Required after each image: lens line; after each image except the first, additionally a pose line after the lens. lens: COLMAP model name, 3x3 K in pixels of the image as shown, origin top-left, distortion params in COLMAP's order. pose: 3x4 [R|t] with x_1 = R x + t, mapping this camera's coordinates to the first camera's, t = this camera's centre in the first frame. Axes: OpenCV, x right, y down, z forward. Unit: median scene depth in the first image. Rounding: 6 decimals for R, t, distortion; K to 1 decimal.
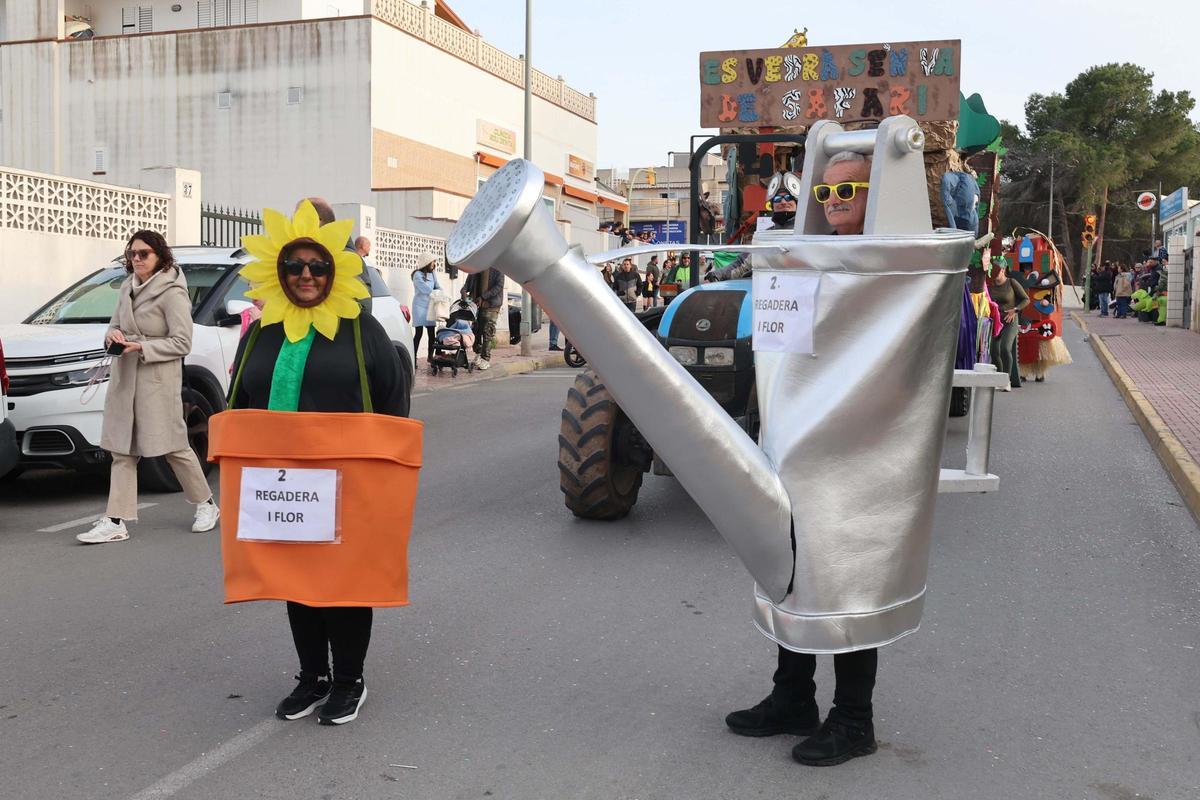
lens RADIAL K [[1386.9, 0, 579.3], [0, 1386.9, 401.9], [0, 0, 1]] dist [-0.010650, -0.004926]
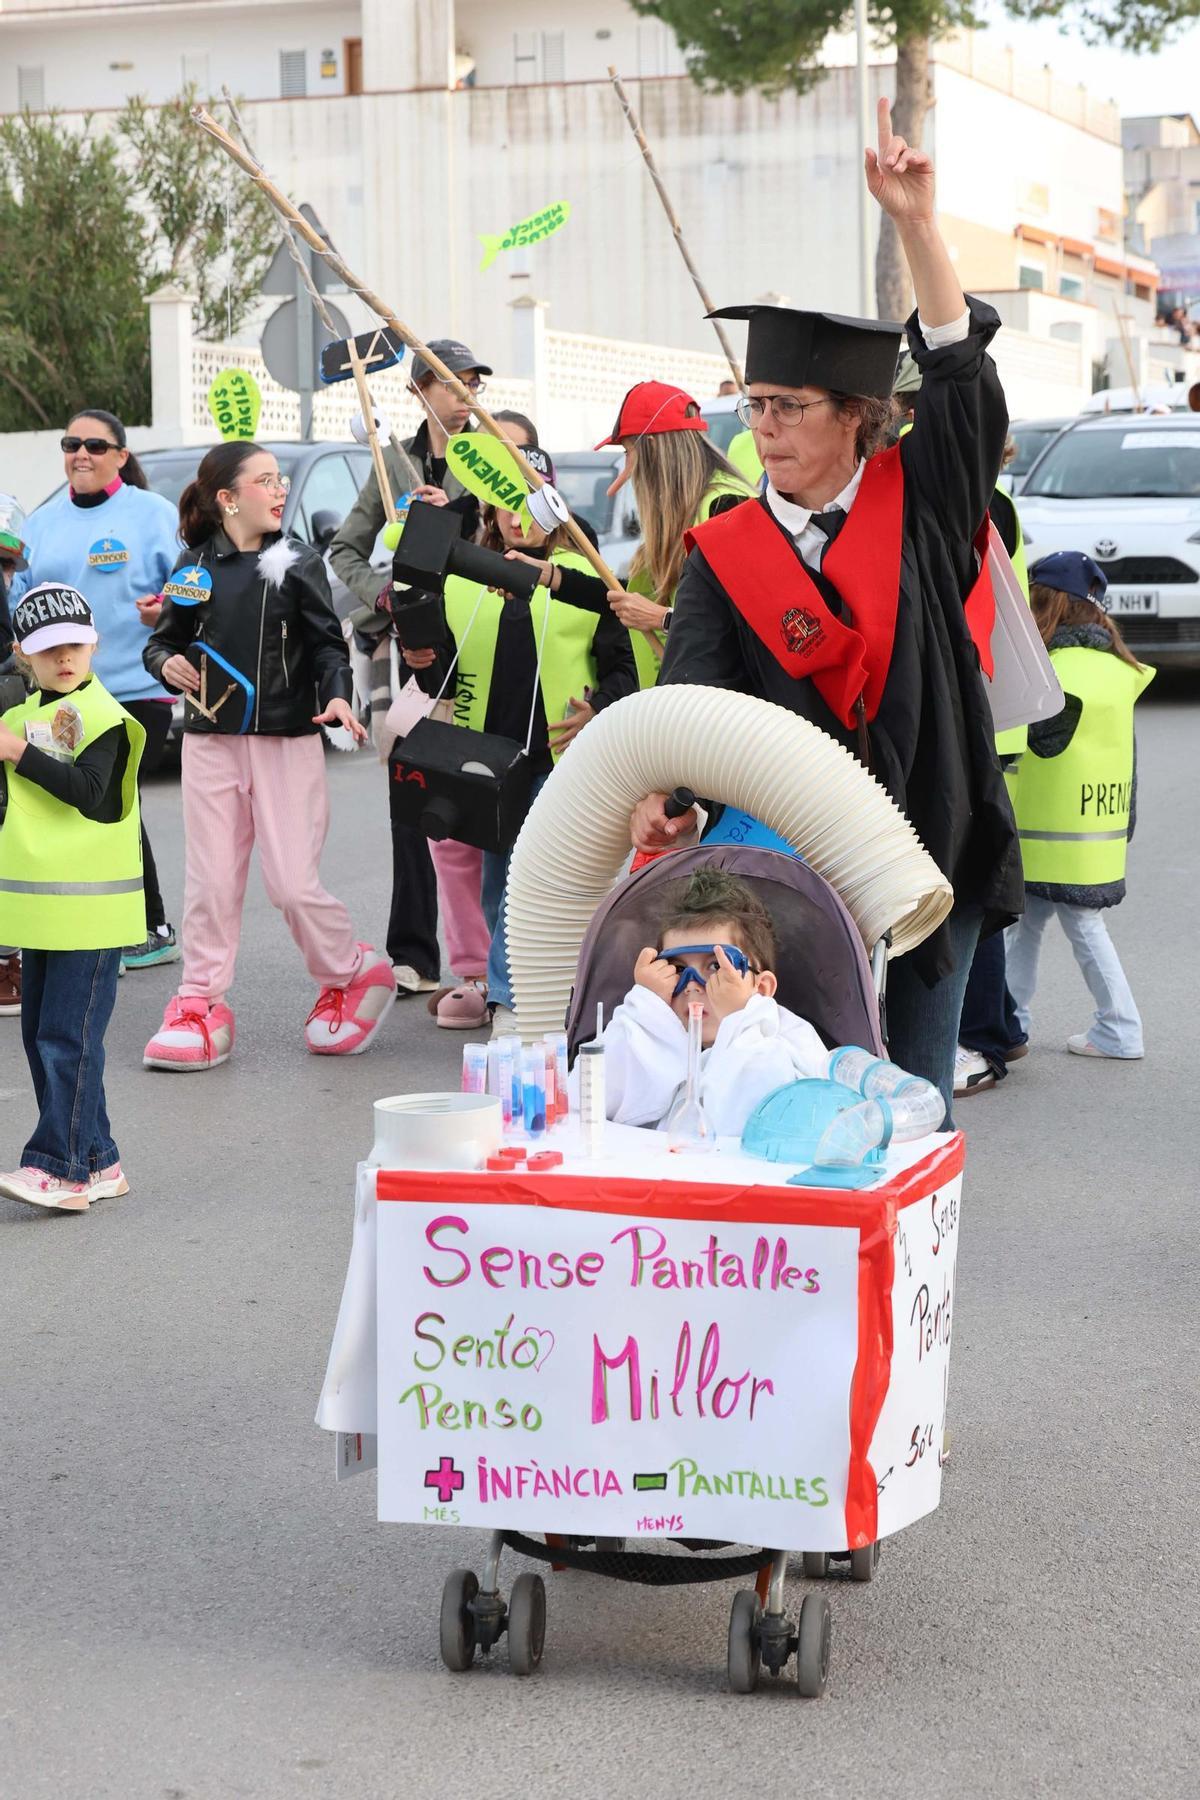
lens RADIAL K [[4606.4, 0, 600.0], [0, 4606.4, 900.0], [0, 0, 1]] dist [0.001978, 0.523584]
pose [[0.998469, -0.037774, 0.040416, -0.423124], [0.036879, 0.999063, 0.022673, 0.106096], [-0.041234, -0.021148, 0.998926, -1.411550]]
